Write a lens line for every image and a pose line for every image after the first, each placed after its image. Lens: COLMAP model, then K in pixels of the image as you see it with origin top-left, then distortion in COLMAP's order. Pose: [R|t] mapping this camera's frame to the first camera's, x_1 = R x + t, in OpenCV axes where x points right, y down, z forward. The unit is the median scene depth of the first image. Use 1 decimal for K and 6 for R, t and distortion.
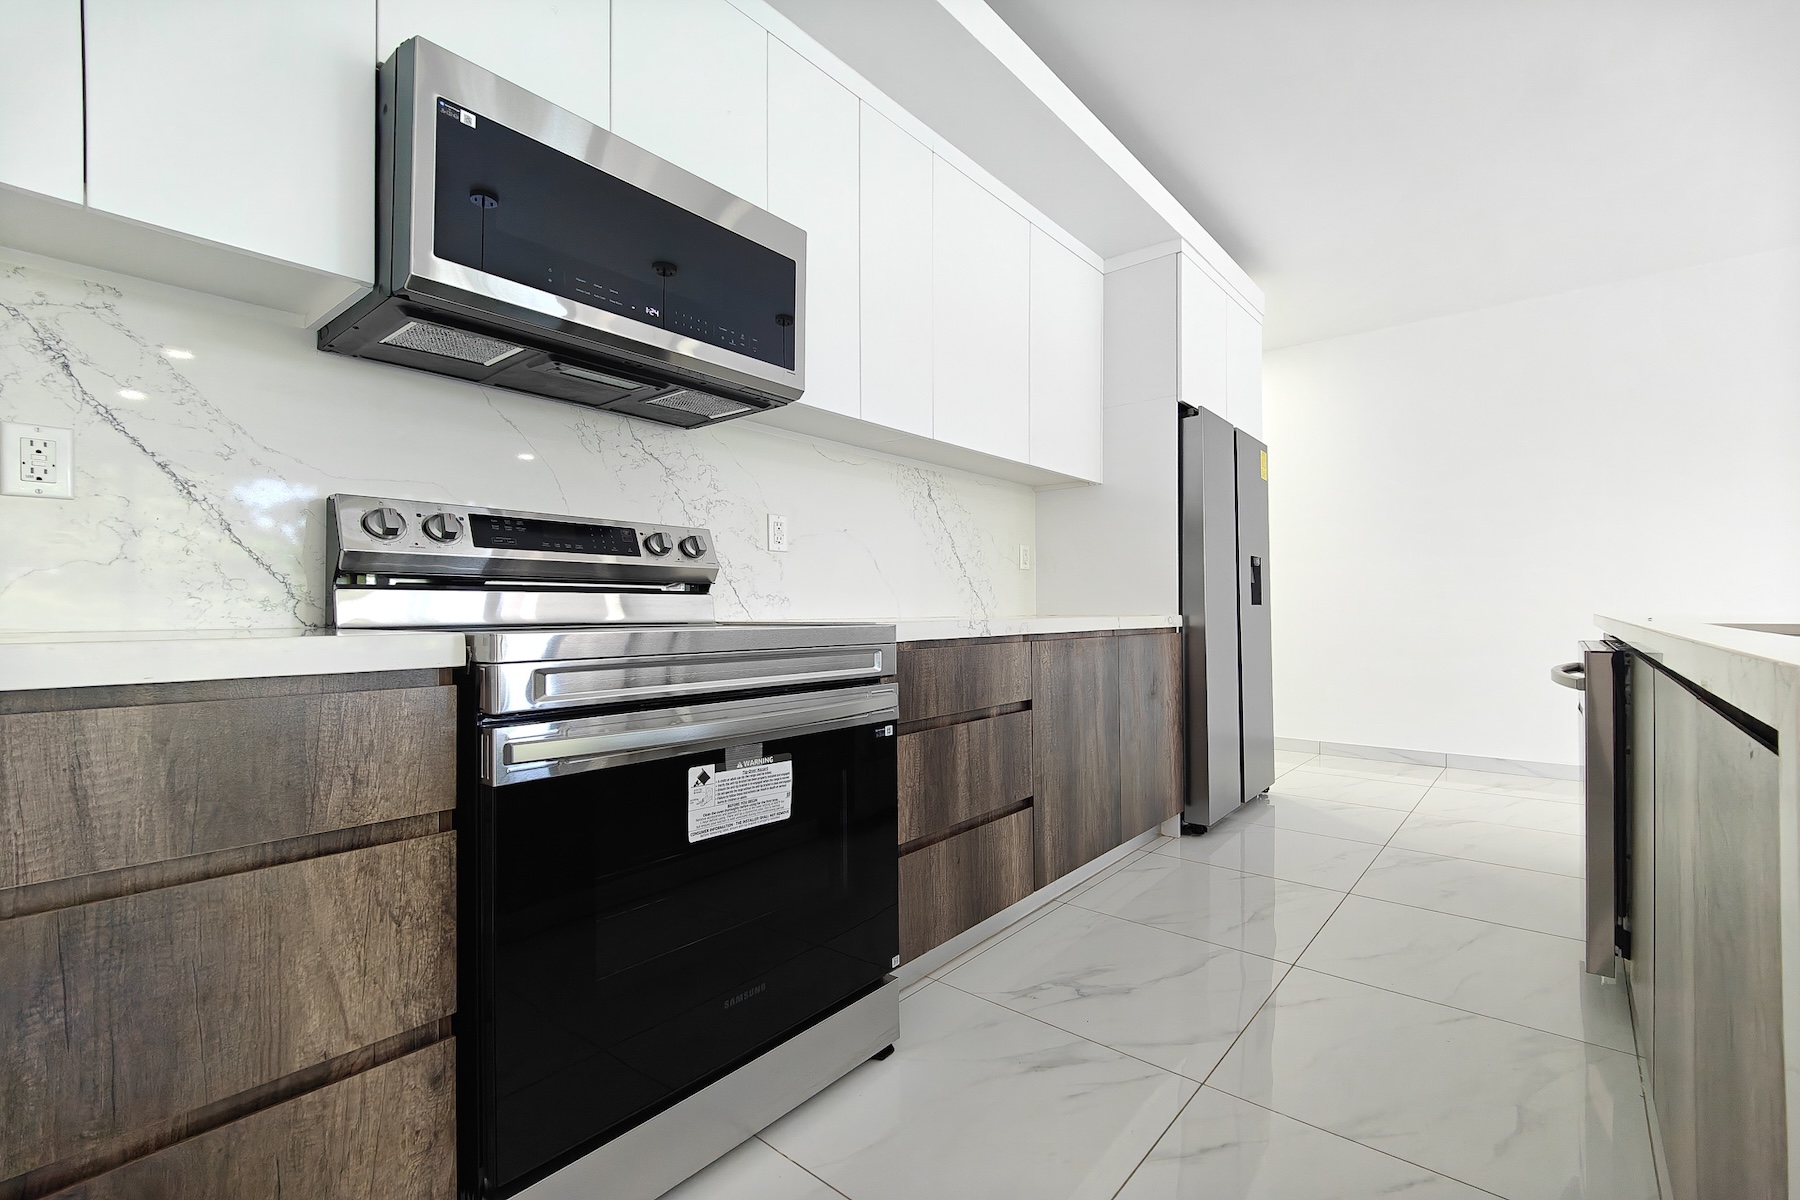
lens RADIAL K [[786.5, 0, 902.3], [0, 786.5, 598.5], [0, 0, 1]] dist [-0.013286, -0.000377]
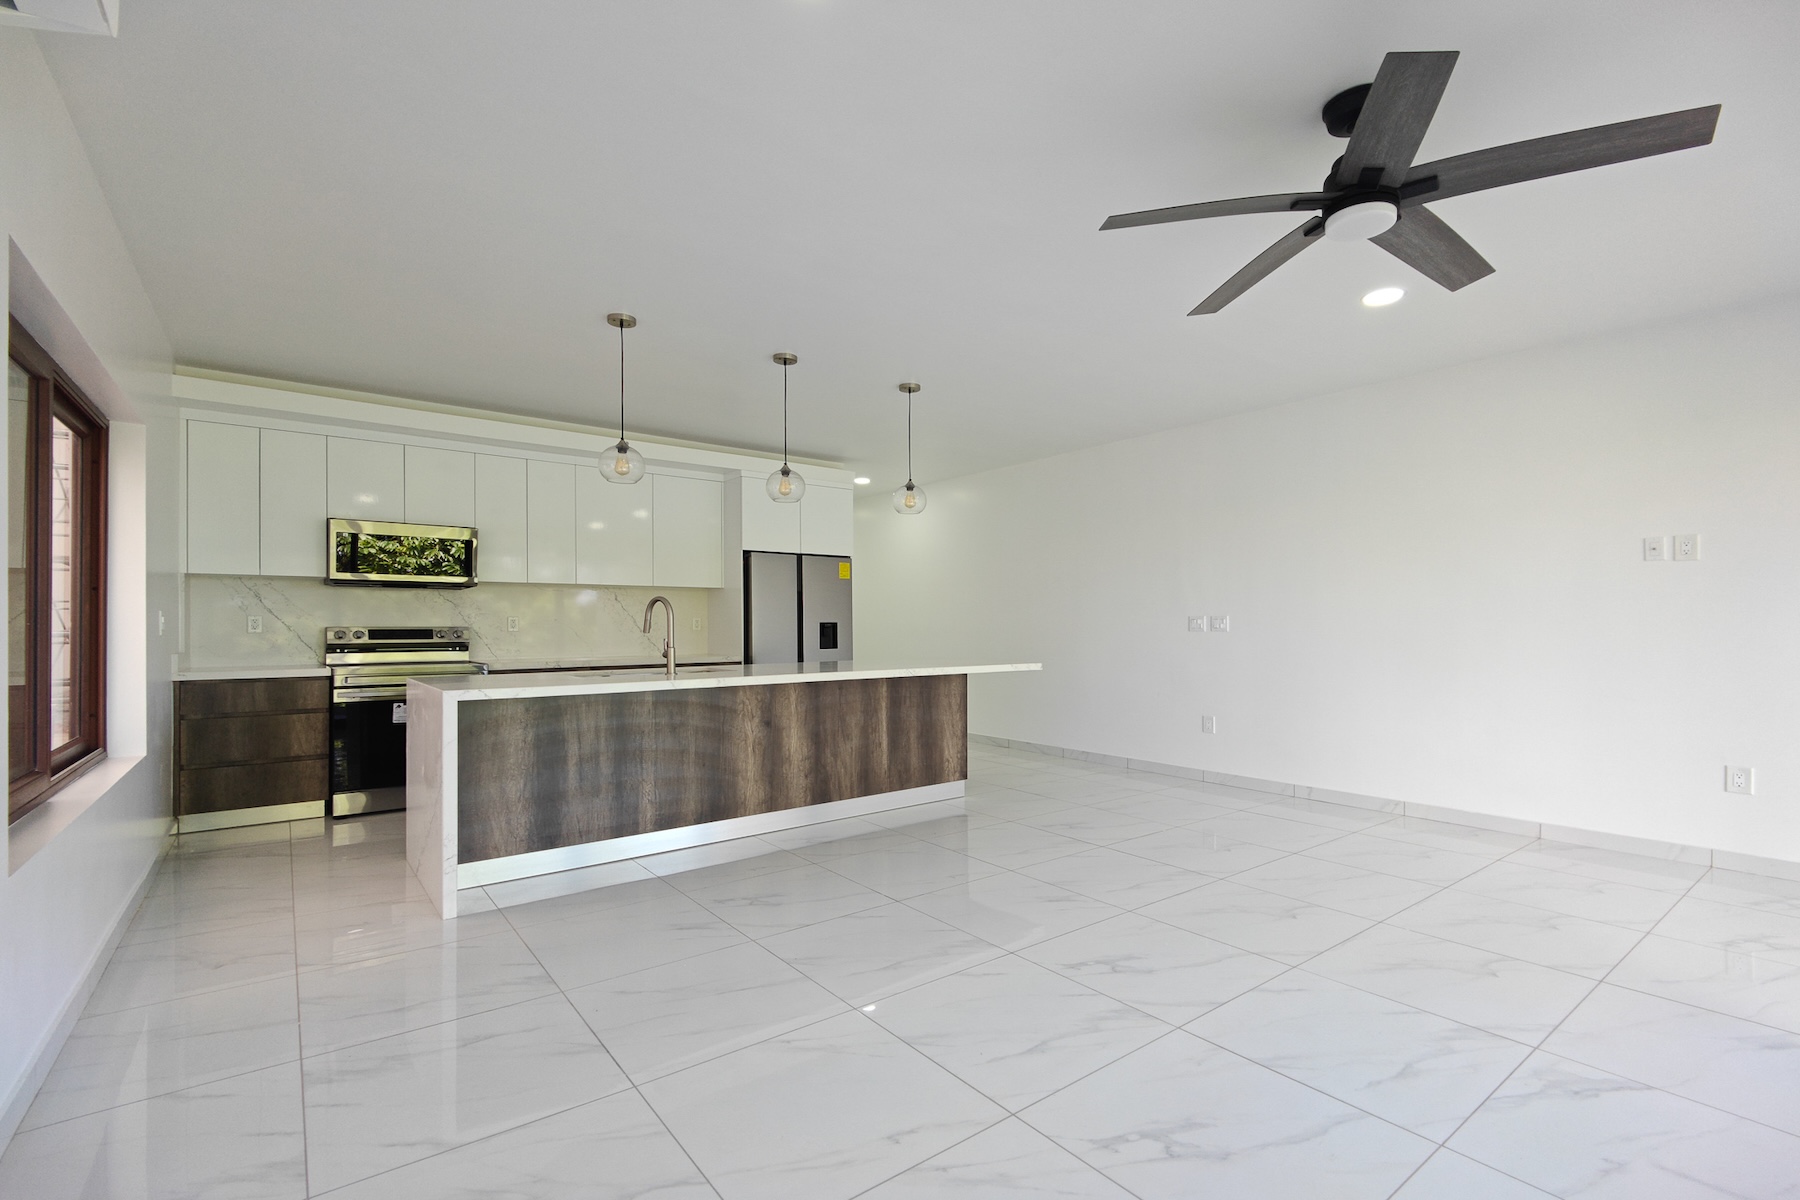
lens RADIAL K [[786.5, 0, 898.6], [0, 786.5, 602.7], [0, 0, 1]] dist [-0.013286, -0.000377]
pose [[0.981457, -0.007497, -0.191536, 3.037438], [0.006085, 0.999950, -0.007957, -0.242505], [0.191587, 0.006644, 0.981453, -2.410098]]
